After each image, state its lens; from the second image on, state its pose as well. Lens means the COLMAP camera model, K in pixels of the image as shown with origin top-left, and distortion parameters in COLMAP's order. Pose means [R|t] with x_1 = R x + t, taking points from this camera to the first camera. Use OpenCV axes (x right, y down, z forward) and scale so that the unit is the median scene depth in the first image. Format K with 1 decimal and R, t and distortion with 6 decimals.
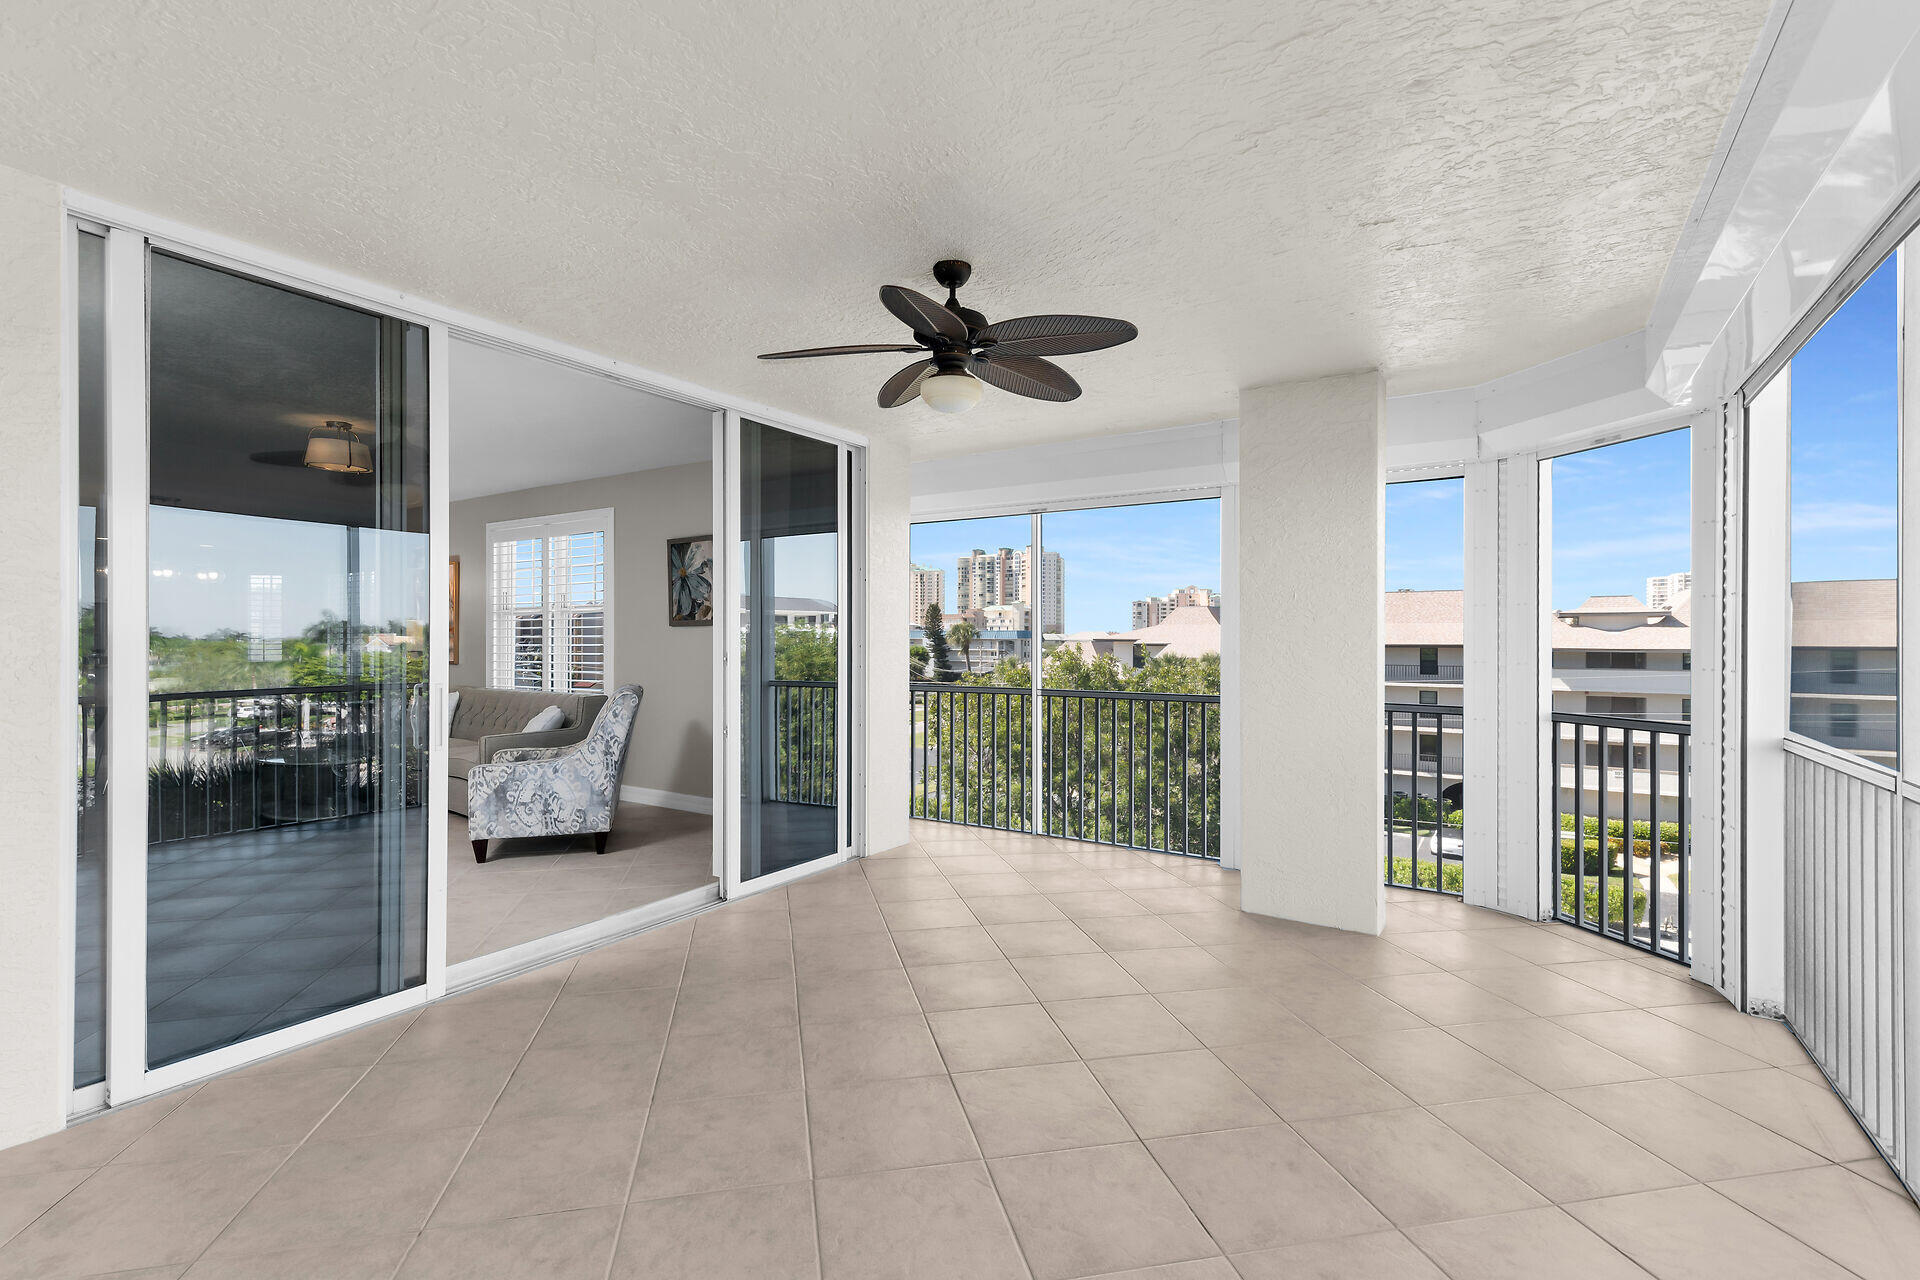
lens RADIAL K [[846.9, 0, 949.2], [0, 846.9, 637.1], [0, 0, 1]] dist [0.011244, -0.000013]
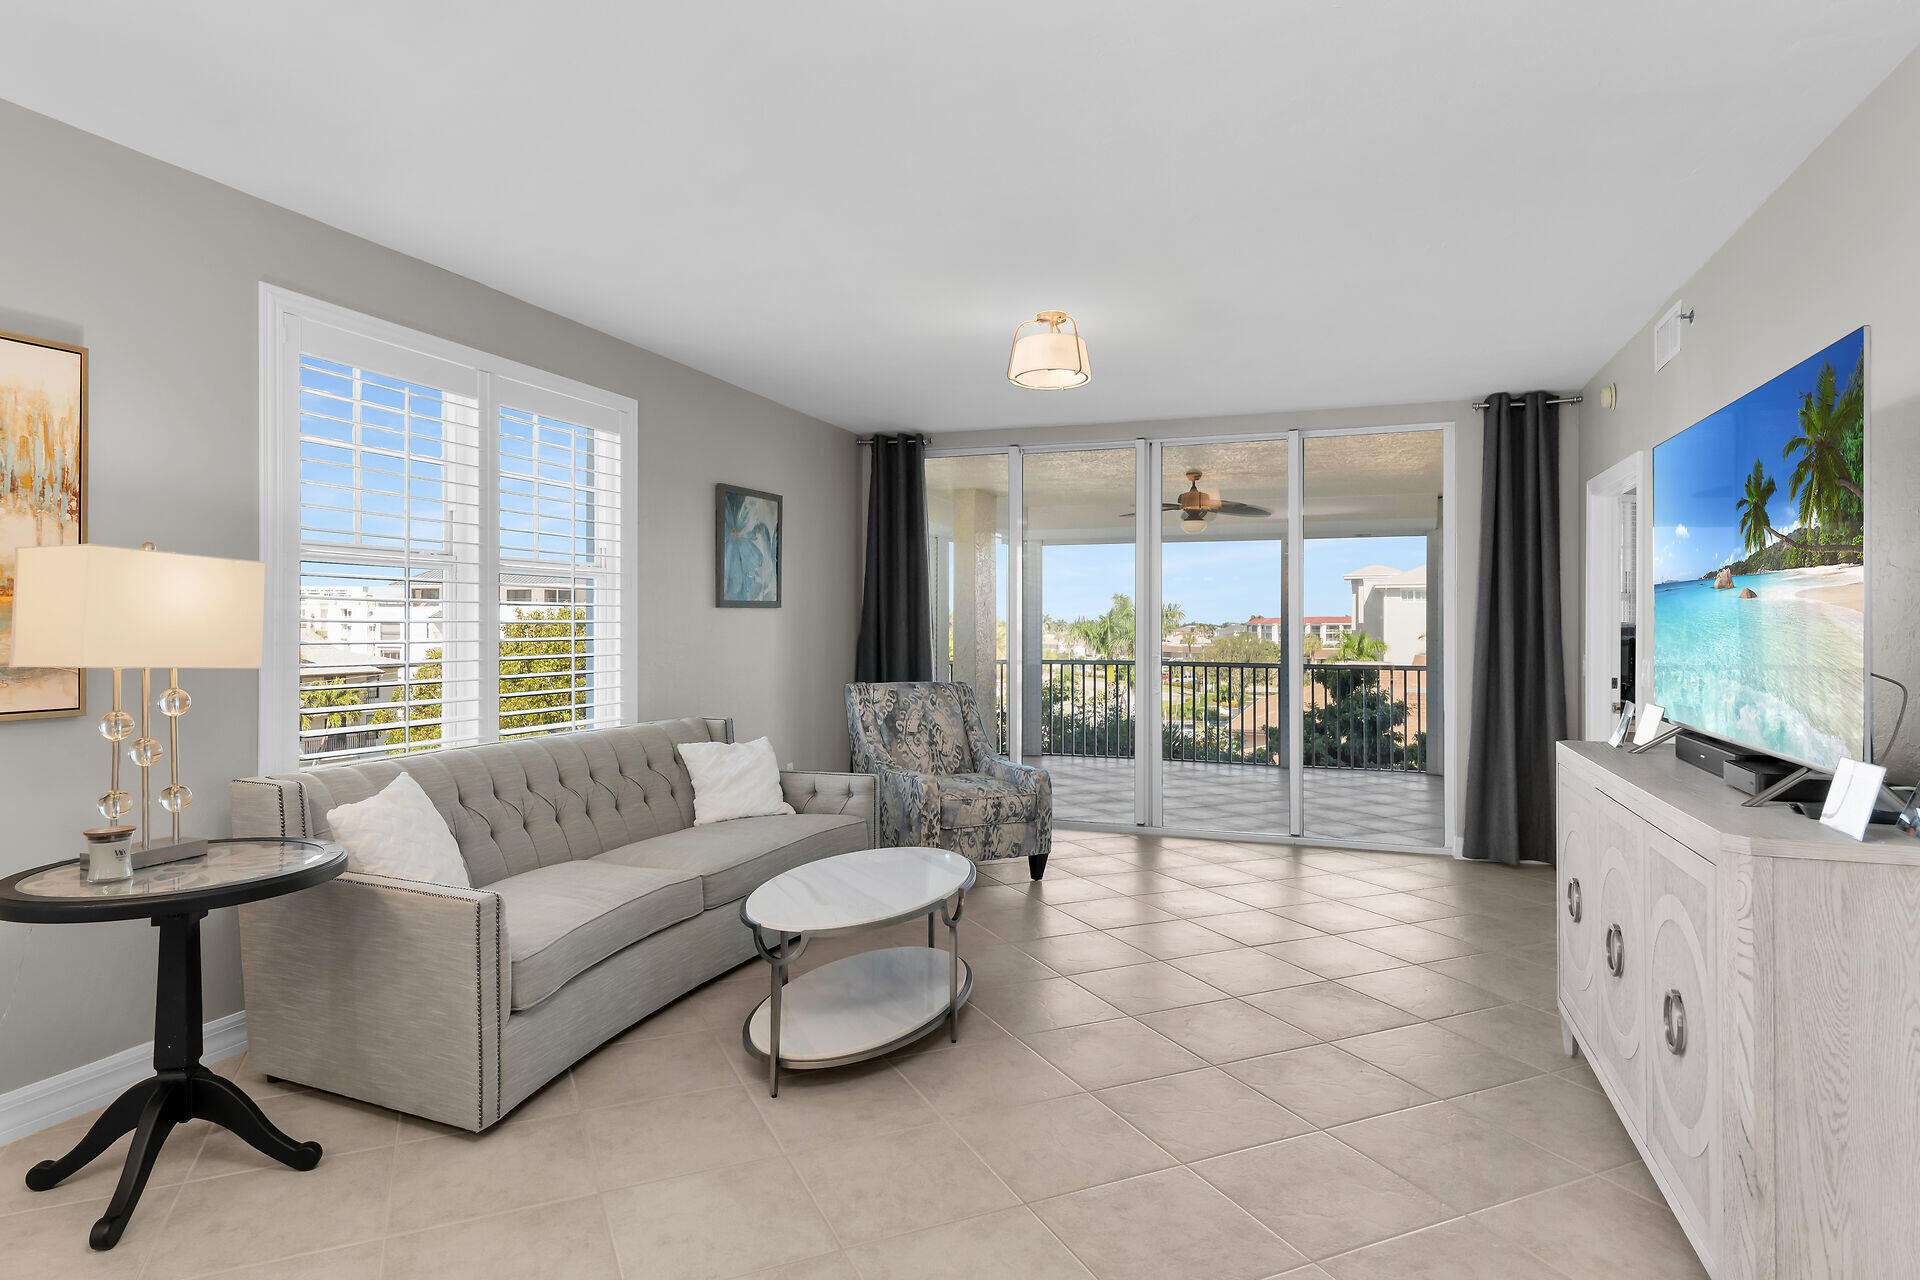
lens RADIAL K [[1075.9, 0, 955.0], [0, 1075.9, 629.2], [0, 0, 1]] dist [0.005406, -0.002949]
pose [[-0.225280, -0.006774, 0.974271, -1.602292], [-0.007606, 0.999958, 0.005194, -0.001807], [-0.974264, -0.006240, -0.225321, 1.314778]]
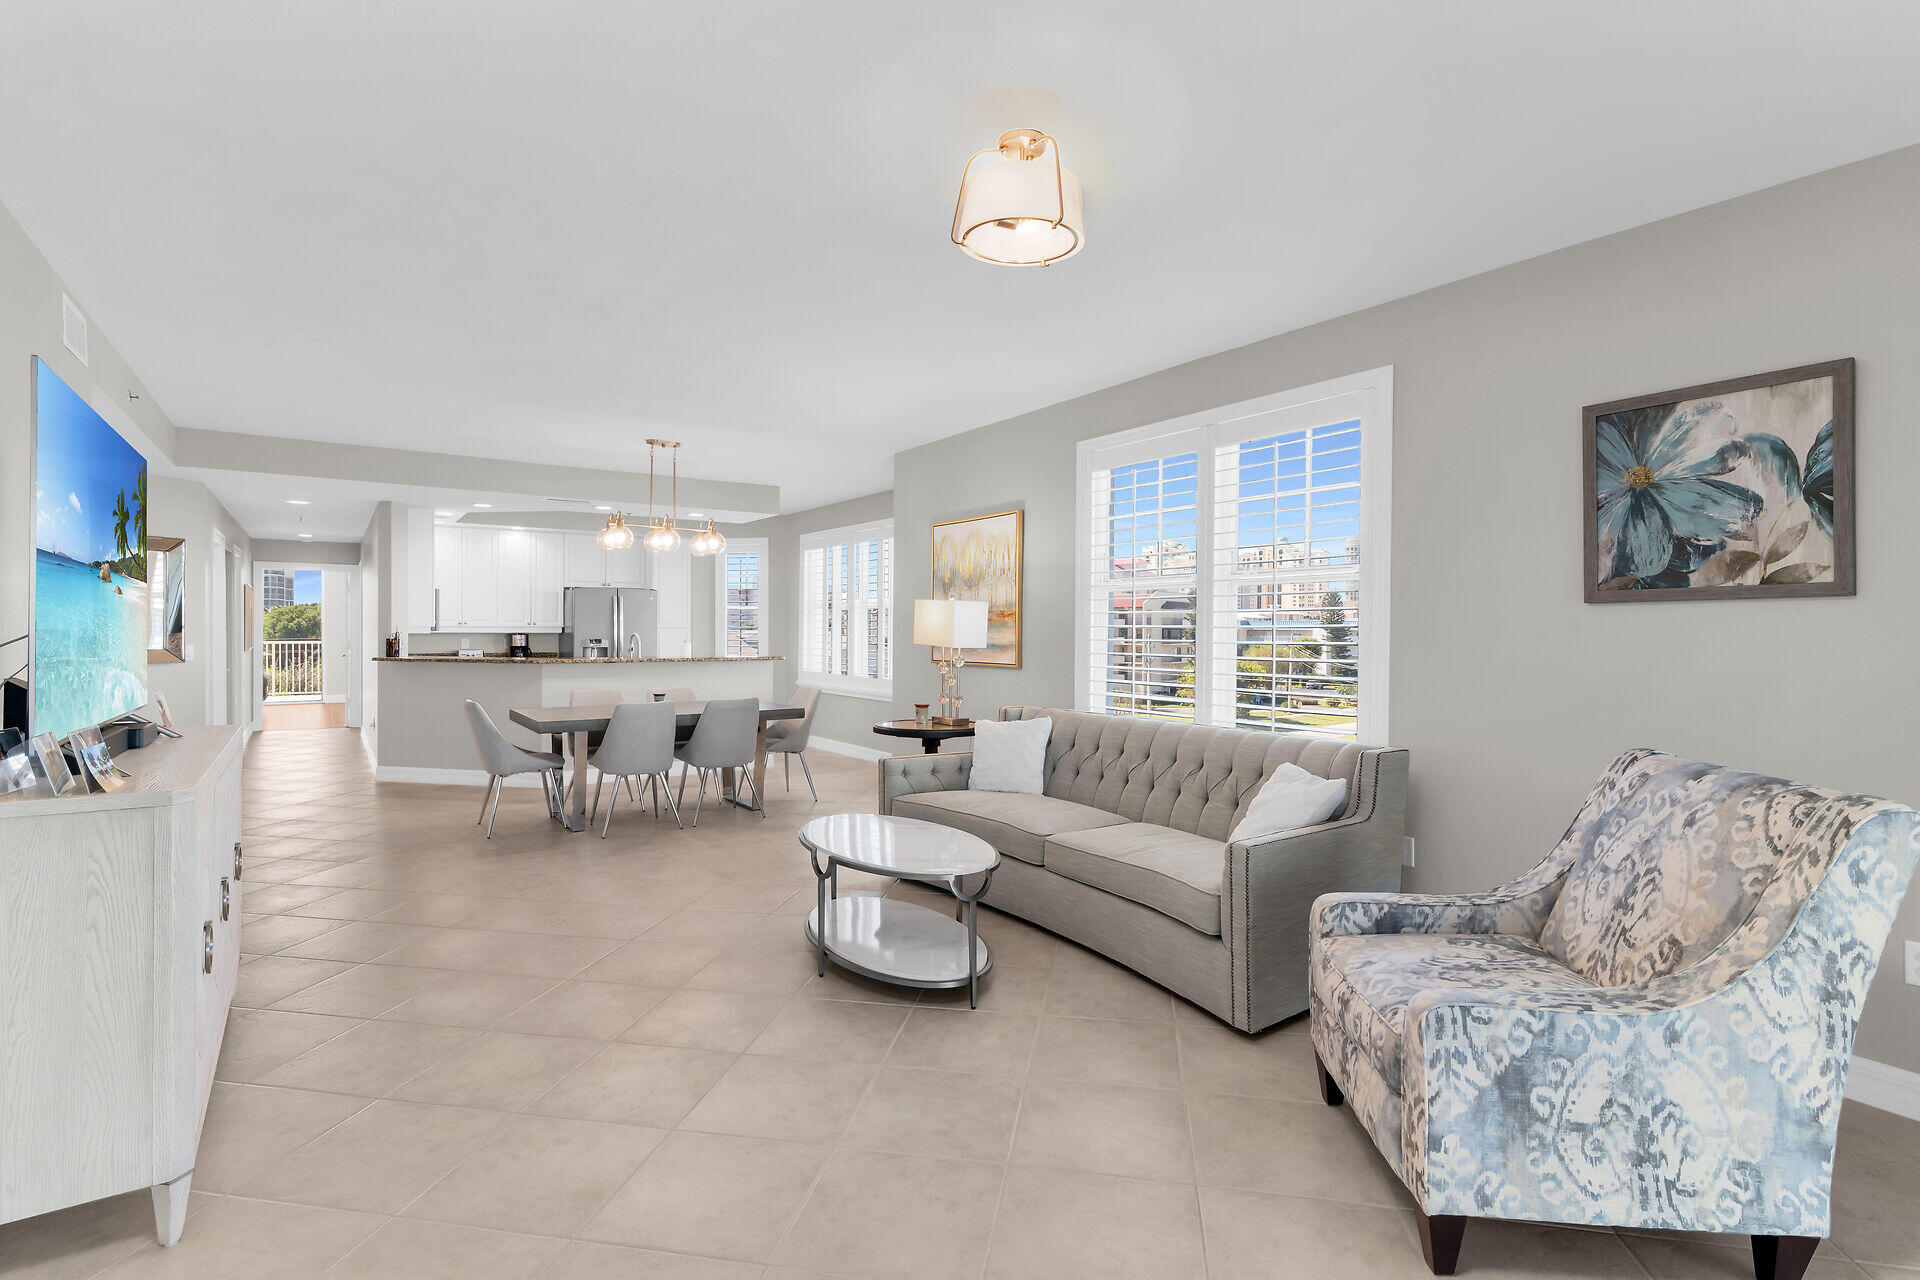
lens RADIAL K [[955.5, 0, 964.1], [0, 955.5, 632.9], [0, 0, 1]] dist [-0.002278, -0.000499]
pose [[0.916517, 0.003610, -0.399979, -0.557406], [-0.001903, 0.999987, 0.004666, 0.000644], [0.399991, -0.003515, 0.916512, 0.545217]]
